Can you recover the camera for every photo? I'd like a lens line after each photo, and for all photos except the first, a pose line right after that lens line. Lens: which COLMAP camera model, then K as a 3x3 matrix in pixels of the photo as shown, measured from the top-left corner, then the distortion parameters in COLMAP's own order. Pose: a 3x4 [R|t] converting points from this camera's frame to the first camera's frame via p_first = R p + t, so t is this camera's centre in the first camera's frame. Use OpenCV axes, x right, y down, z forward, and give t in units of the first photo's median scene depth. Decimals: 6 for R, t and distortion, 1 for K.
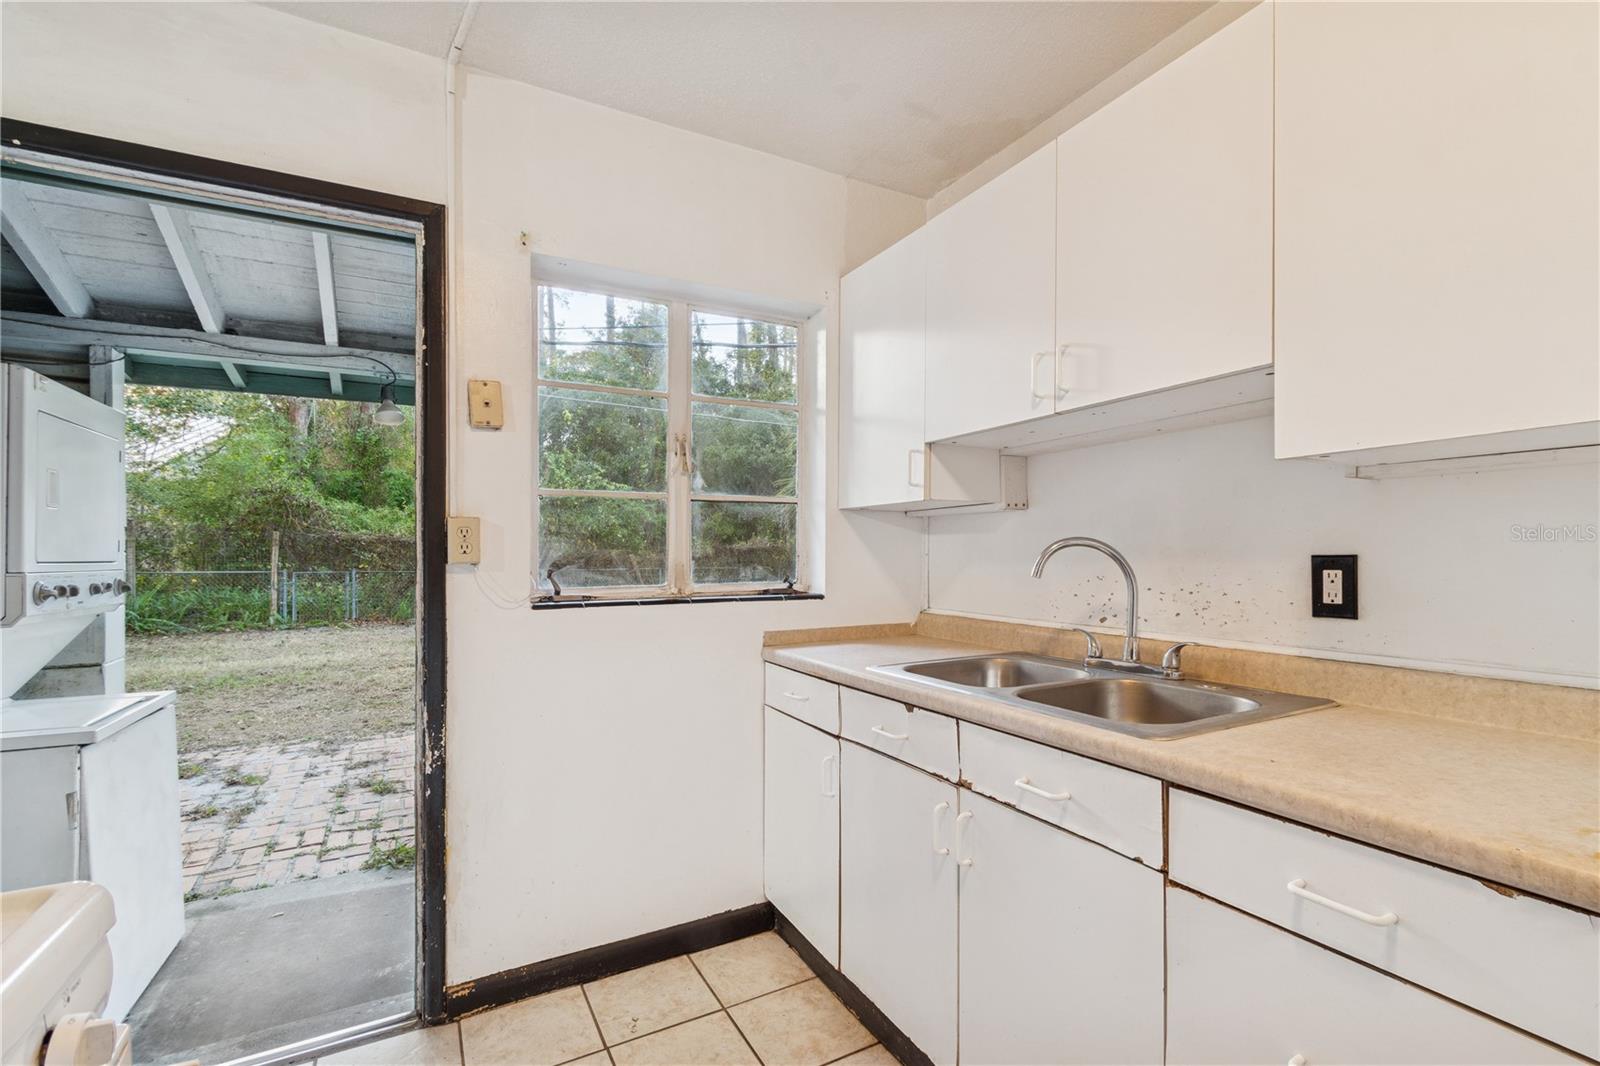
lens RADIAL K [[718.9, 0, 804.8], [0, 718.9, 546.5], [0, 0, 1]] dist [0.001022, -0.000331]
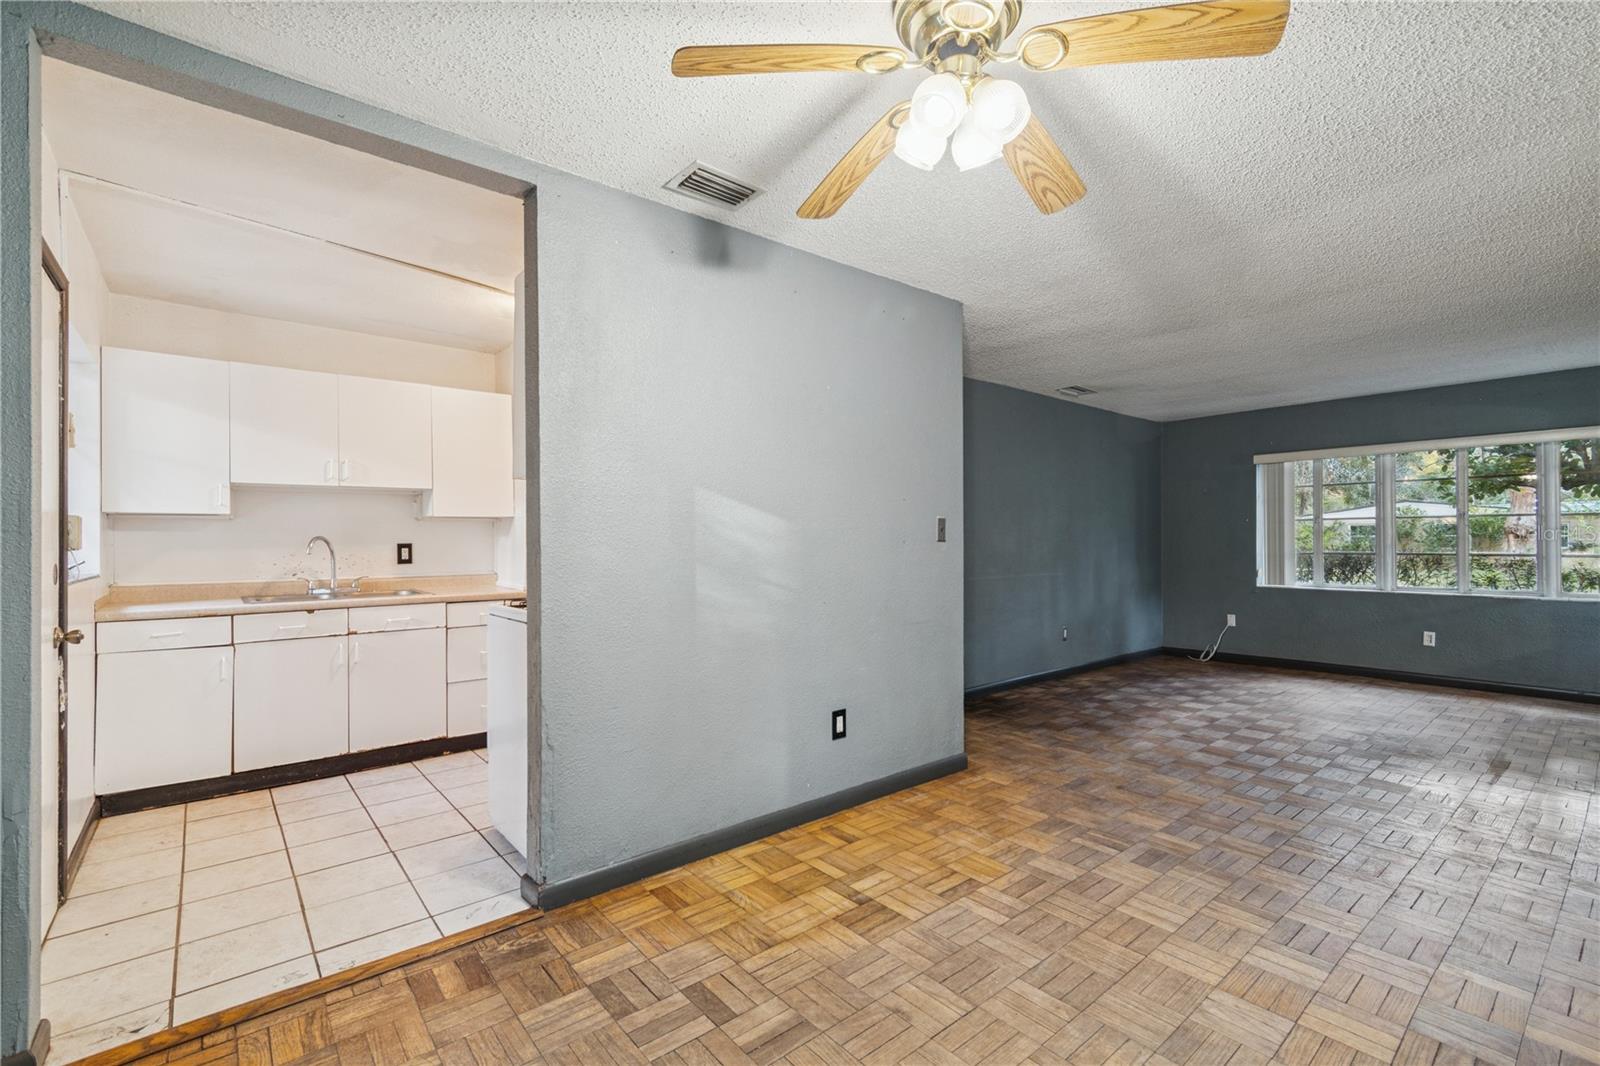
lens RADIAL K [[709.4, 0, 809.7], [0, 709.4, 543.8], [0, 0, 1]] dist [0.001779, -0.000451]
pose [[-0.202898, -0.000879, 0.979199, -2.546966], [-0.003411, 0.999994, 0.000191, 0.006313], [-0.979194, -0.003301, -0.202900, -0.083404]]
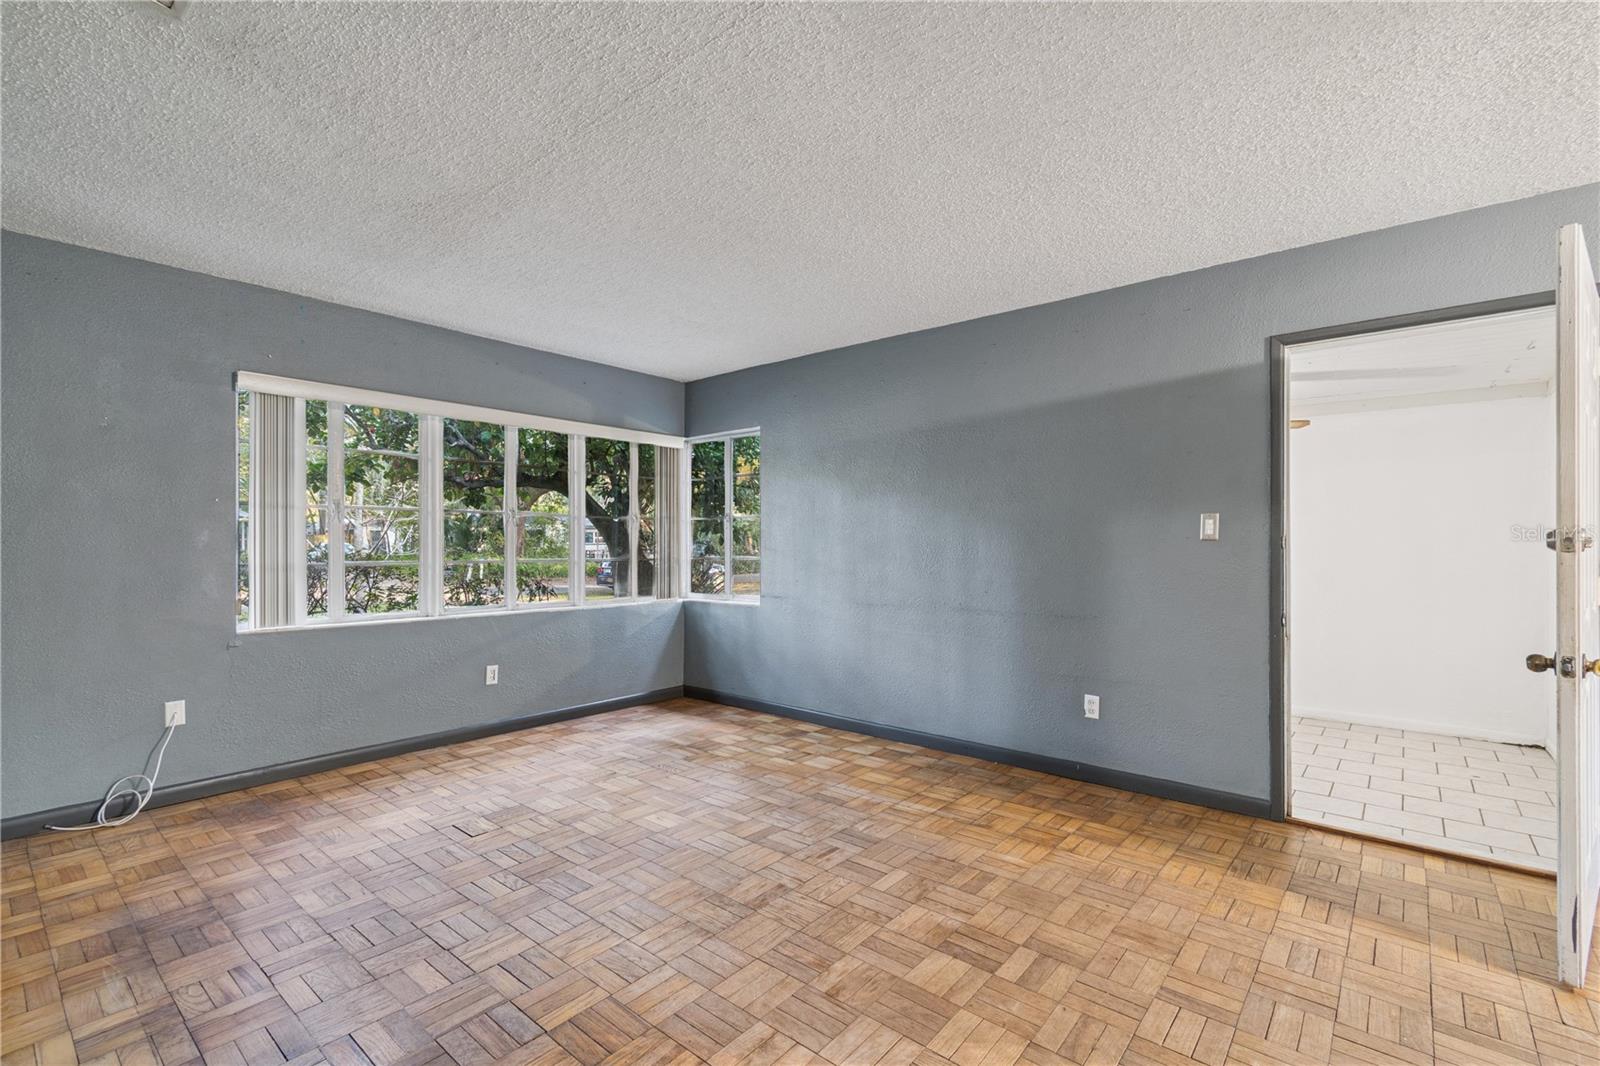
lens RADIAL K [[708.7, 0, 804.3], [0, 708.7, 547.5], [0, 0, 1]] dist [-0.013830, -0.000073]
pose [[-0.929485, 0.001557, -0.368856, 0.547466], [0.002454, 0.999995, -0.001962, 0.002173], [0.368851, -0.002729, -0.929484, -1.063409]]
